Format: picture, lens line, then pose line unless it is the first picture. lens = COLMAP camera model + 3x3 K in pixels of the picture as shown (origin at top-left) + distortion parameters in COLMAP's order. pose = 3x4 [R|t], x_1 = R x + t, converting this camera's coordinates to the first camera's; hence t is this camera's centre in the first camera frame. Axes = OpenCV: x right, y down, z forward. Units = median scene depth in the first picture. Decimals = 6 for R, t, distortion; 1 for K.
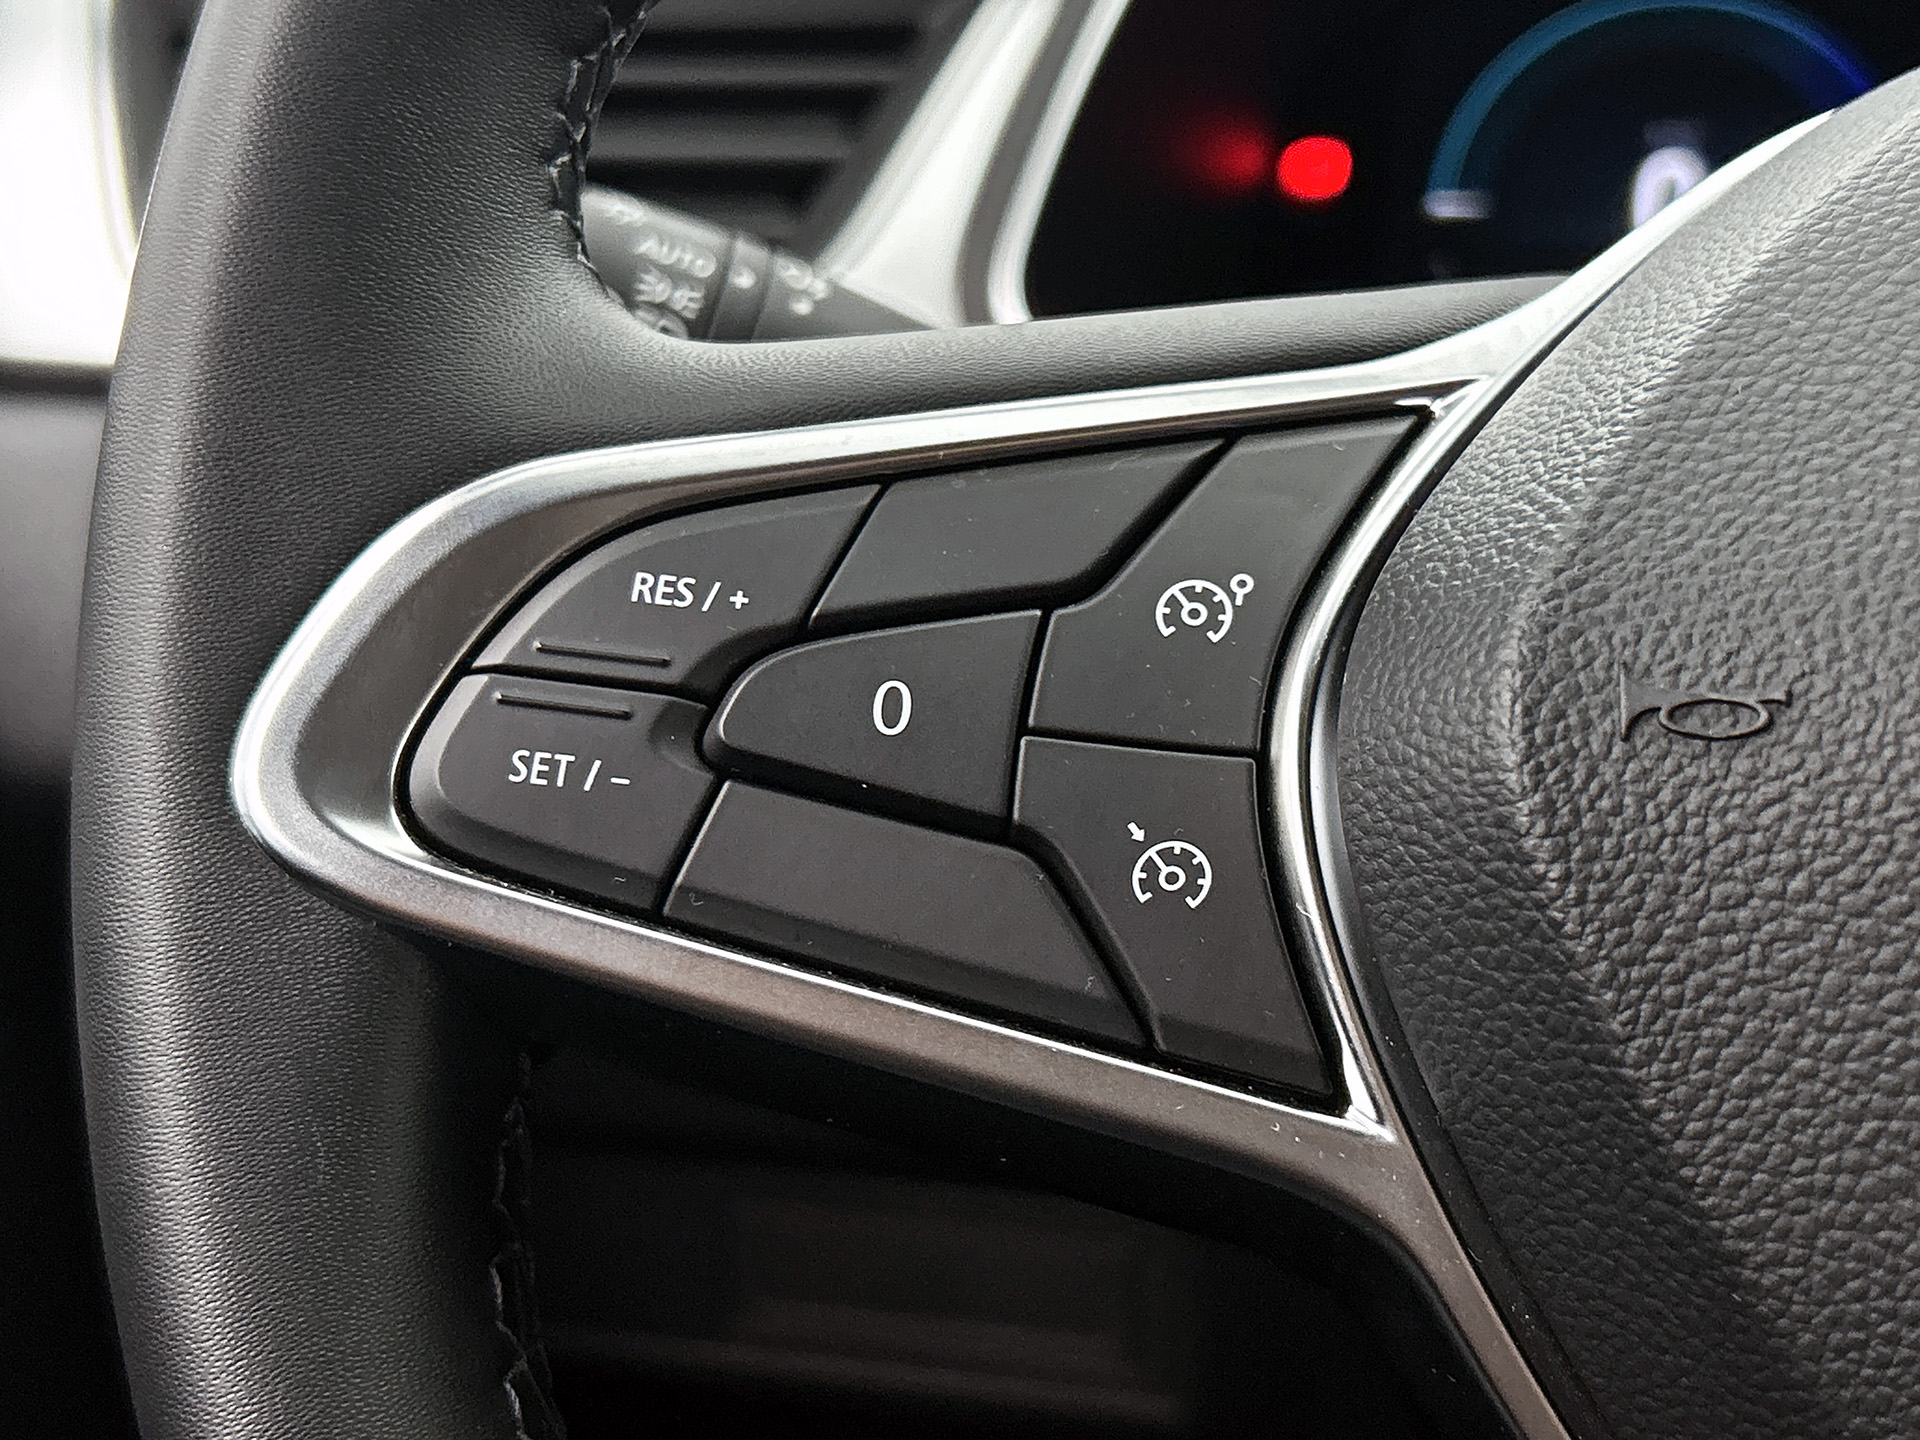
lens RADIAL K [[2692.6, 0, 960.0], [0, 2692.6, 720.0], [0, 0, 1]] dist [0.131972, -0.554002]
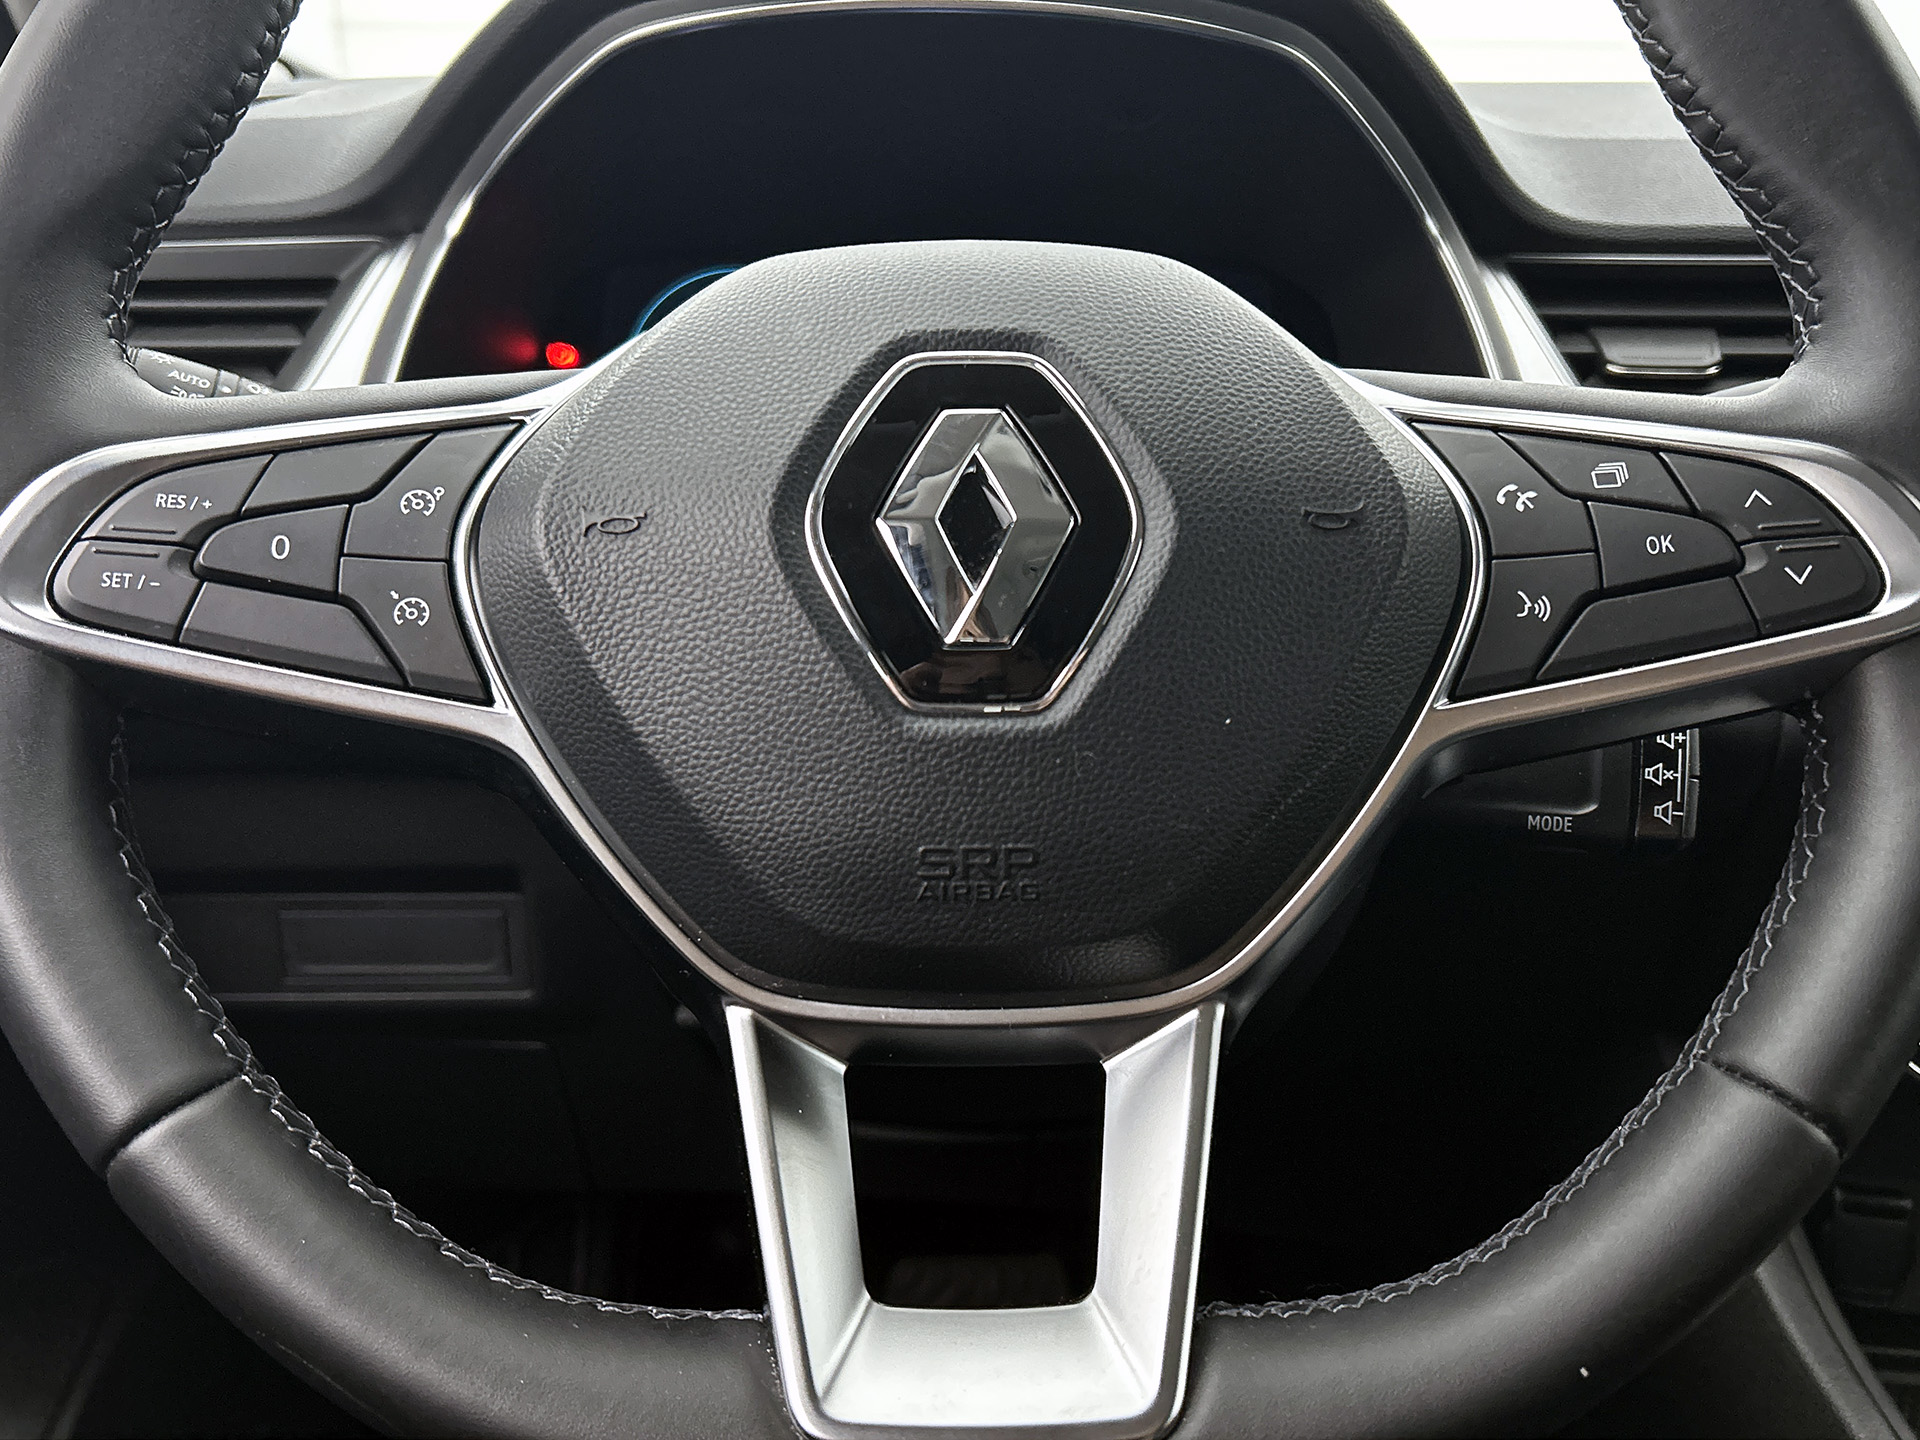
lens RADIAL K [[1647.5, 0, 960.0], [0, 1647.5, 720.0], [0, 0, 1]] dist [0.008760, -0.092093]
pose [[0.954708, -0.068561, 0.289537, 0.123096], [0.068540, 0.997596, 0.010224, 0.185148], [-0.289542, 0.010084, 0.957112, -0.561009]]
